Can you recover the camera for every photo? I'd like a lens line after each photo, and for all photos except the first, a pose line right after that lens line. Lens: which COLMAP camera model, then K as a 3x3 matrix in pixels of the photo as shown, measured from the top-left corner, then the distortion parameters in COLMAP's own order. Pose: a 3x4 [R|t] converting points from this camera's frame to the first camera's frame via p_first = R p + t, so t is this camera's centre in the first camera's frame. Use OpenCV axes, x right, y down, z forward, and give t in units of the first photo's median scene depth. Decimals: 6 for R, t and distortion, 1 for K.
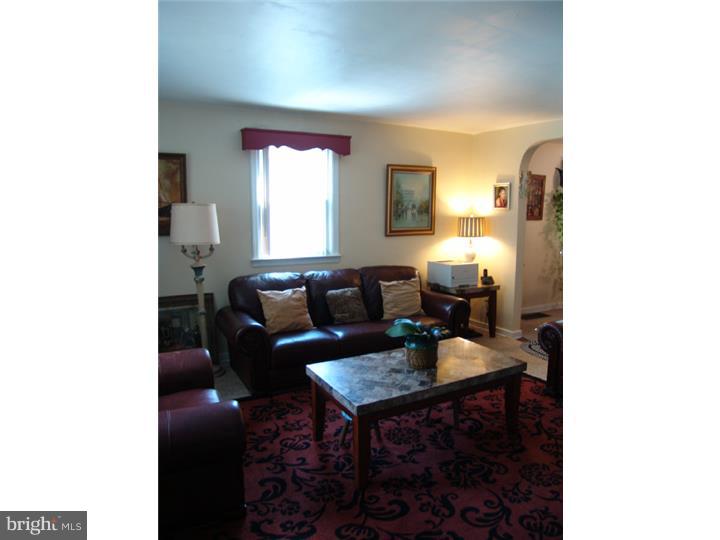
lens RADIAL K [[445.3, 0, 363.4], [0, 445.3, 273.6], [0, 0, 1]] dist [-0.076943, 0.004959]
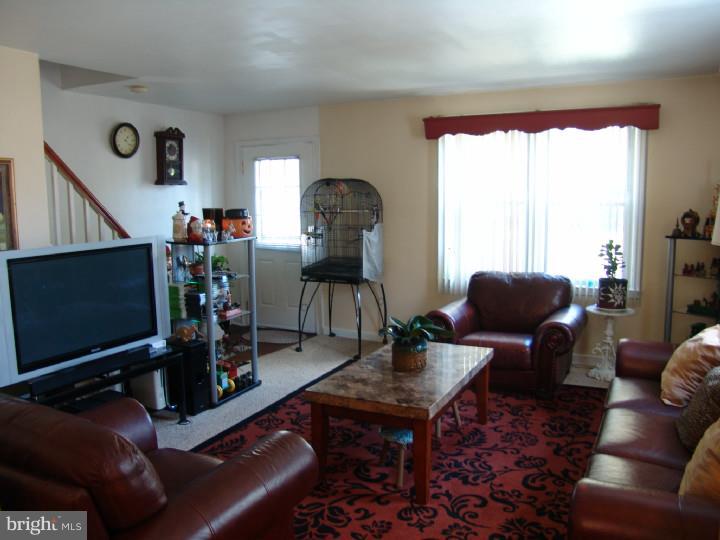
lens RADIAL K [[594.8, 0, 360.8], [0, 594.8, 269.9], [0, 0, 1]] dist [-0.087807, 0.021249]
pose [[-0.820275, 0.073313, -0.567252, 0.558872], [-0.076807, 0.968650, 0.236258, -0.169974], [0.566789, 0.237365, -0.788928, 1.173165]]
